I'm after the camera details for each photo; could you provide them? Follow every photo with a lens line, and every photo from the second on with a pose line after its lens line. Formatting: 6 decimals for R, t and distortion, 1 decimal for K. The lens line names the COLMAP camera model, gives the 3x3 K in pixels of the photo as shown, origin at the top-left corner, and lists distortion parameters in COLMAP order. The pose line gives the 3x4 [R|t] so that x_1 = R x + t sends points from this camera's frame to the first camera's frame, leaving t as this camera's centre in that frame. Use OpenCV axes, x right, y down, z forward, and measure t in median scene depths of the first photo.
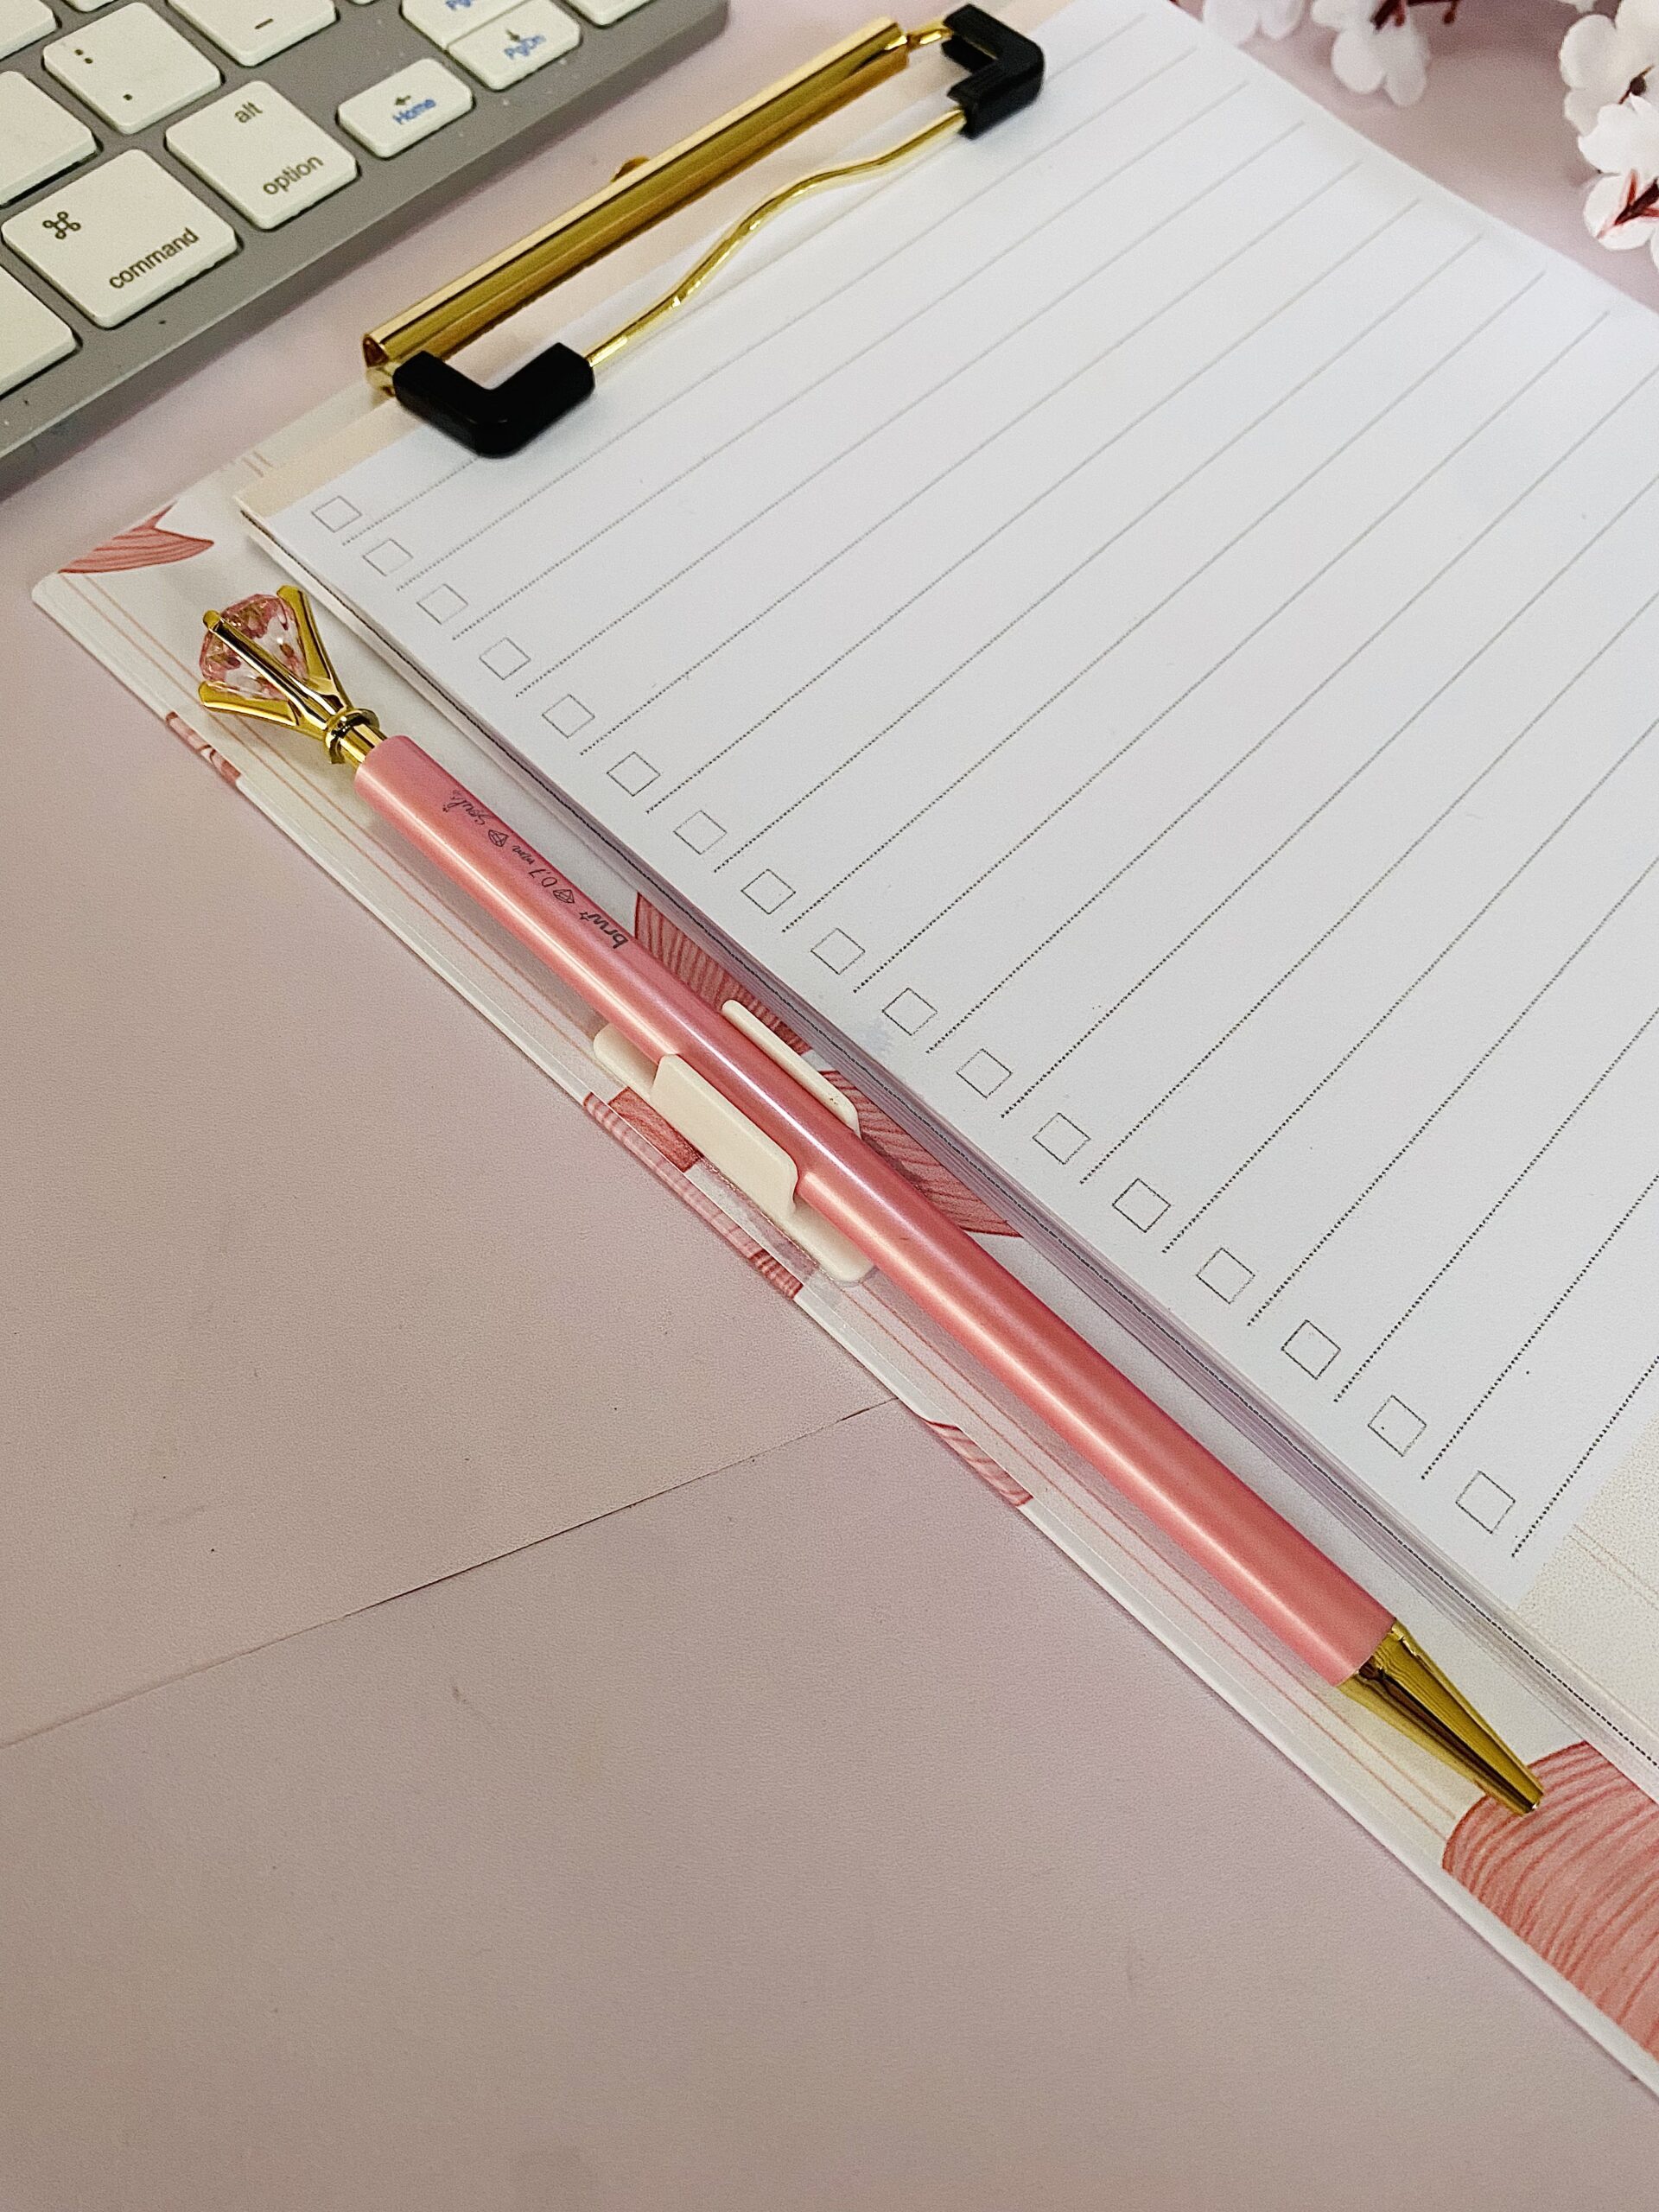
lens RADIAL K [[1676.3, 0, 838.7], [0, 1676.3, 1143.2], [0, 0, 1]] dist [-0.005044, -0.000312]
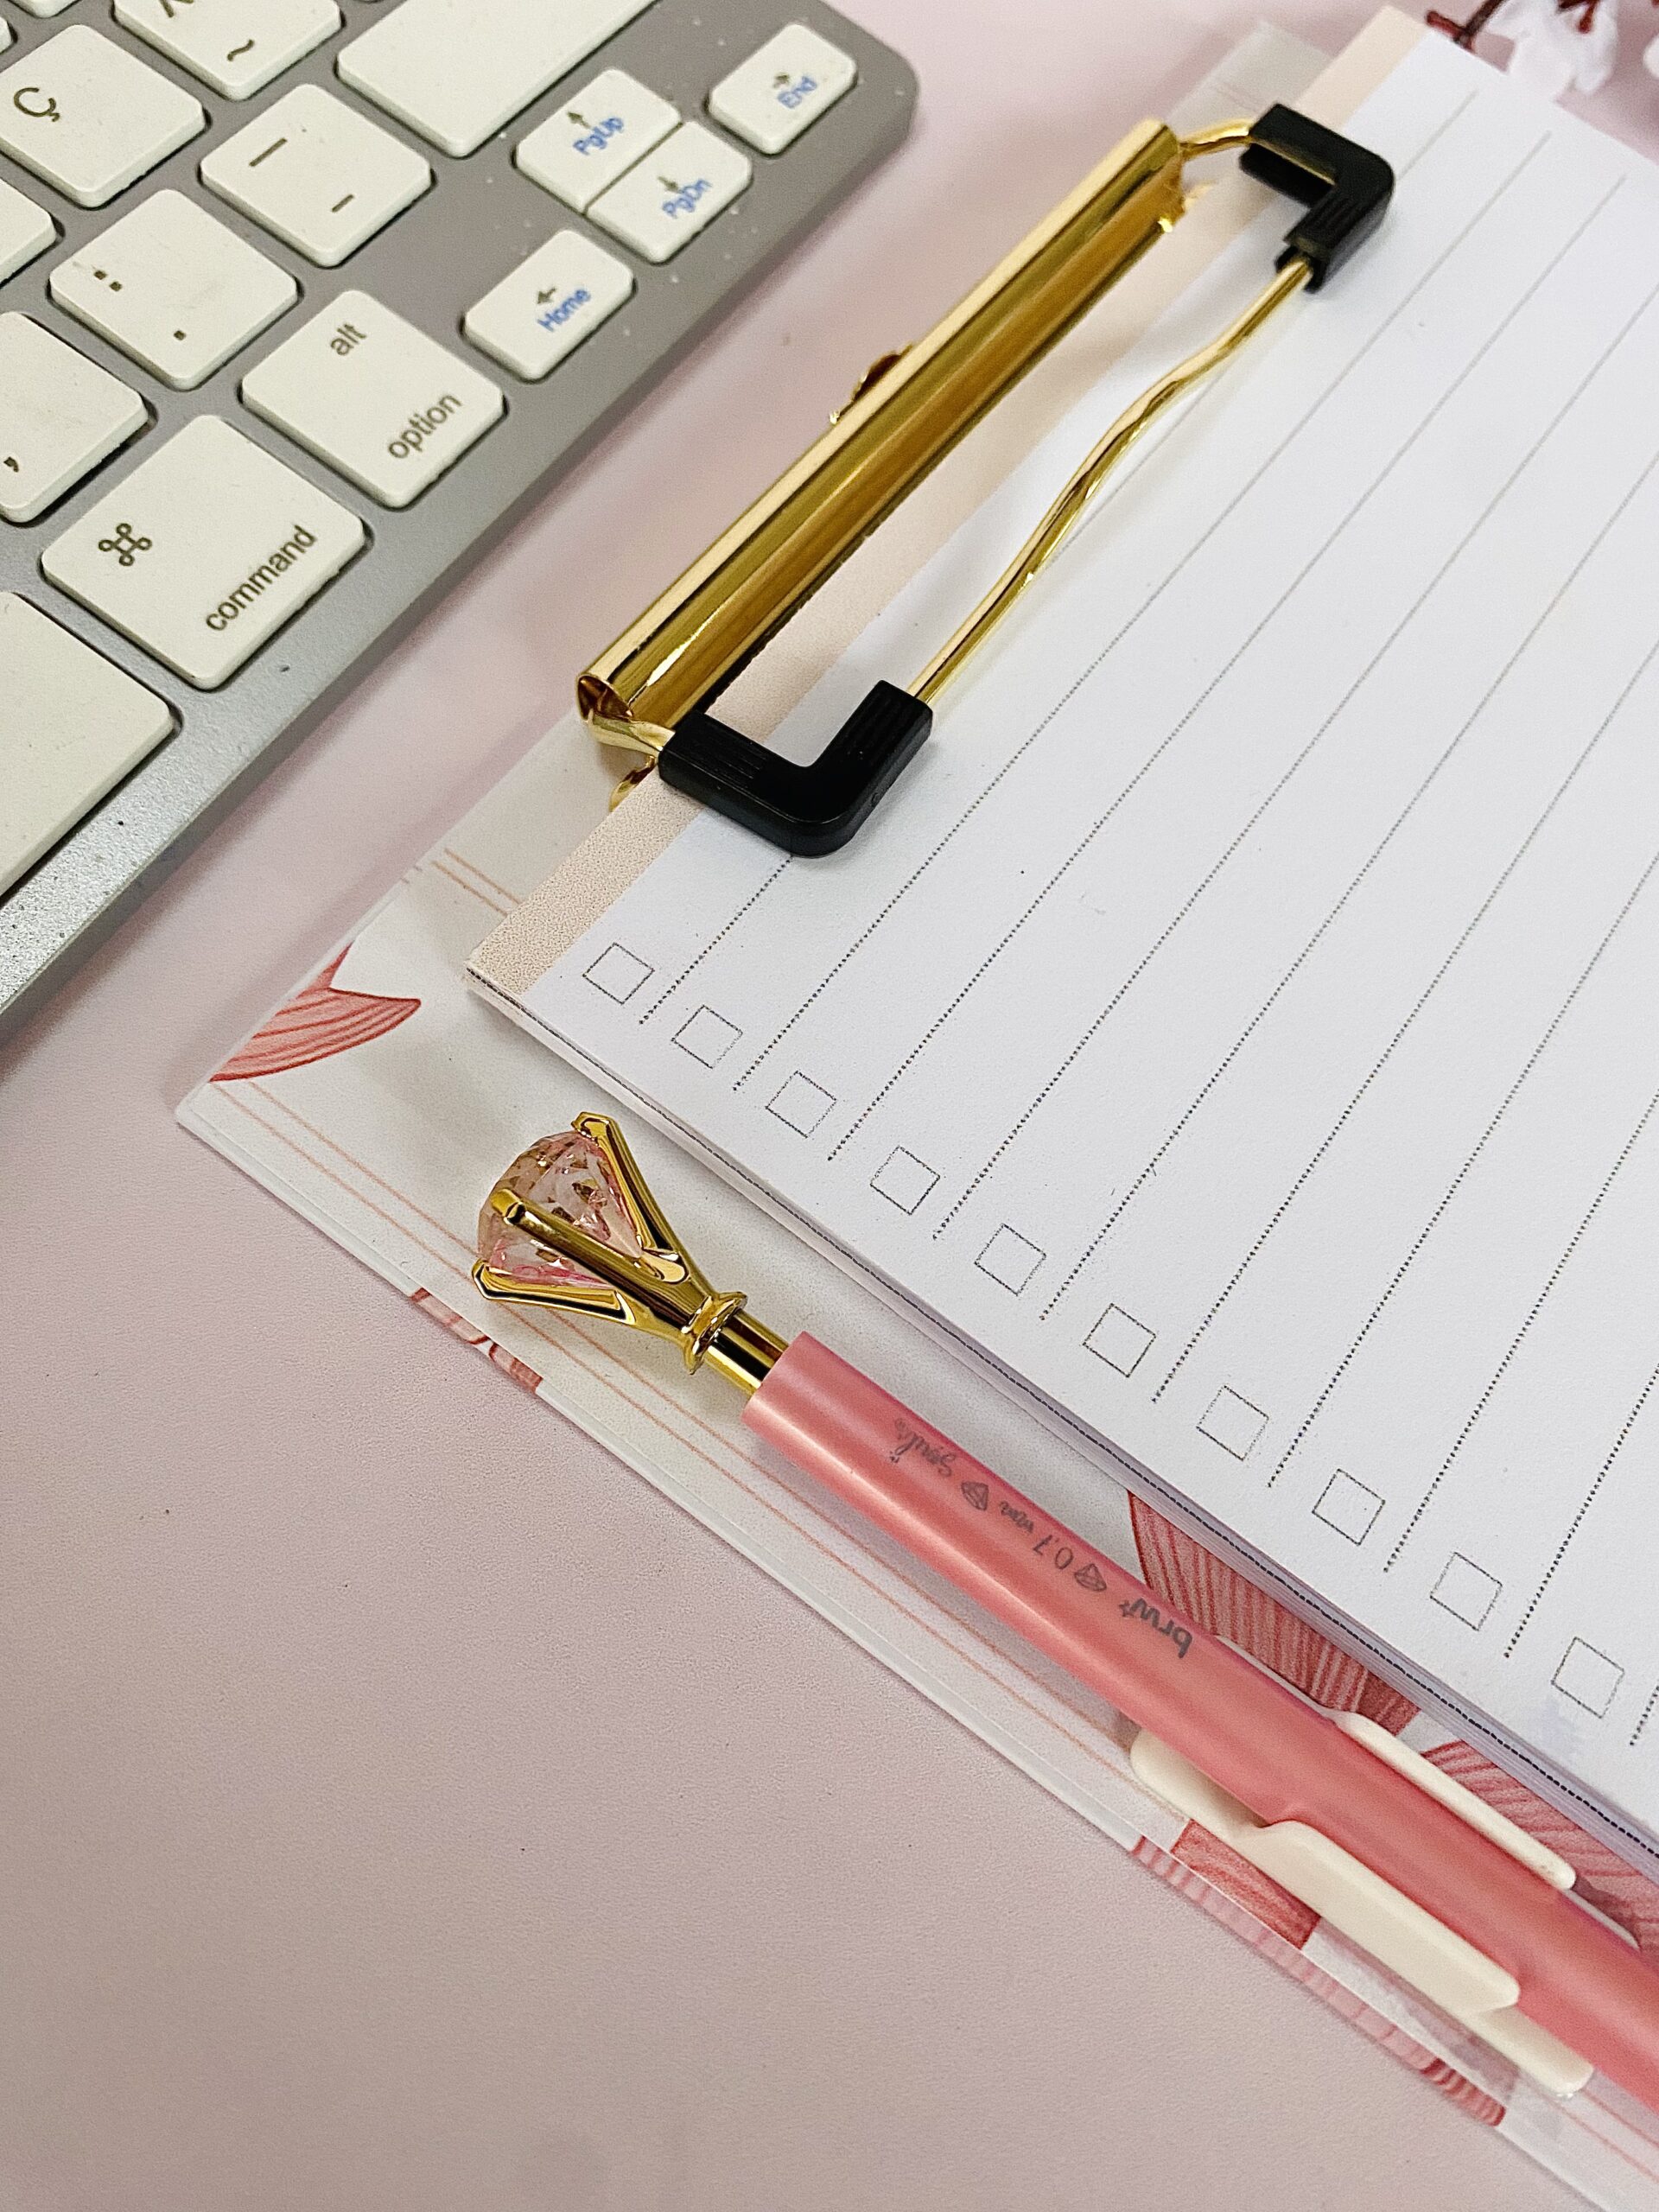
lens RADIAL K [[1735.2, 0, 829.5], [0, 1735.2, 1106.0], [0, 0, 1]] dist [-0.019559, 0.007627]
pose [[0.992337, -0.106041, 0.063427, -0.241178], [0.104019, 0.993981, 0.034384, -0.307625], [-0.066691, -0.027523, 0.997394, 0.248254]]
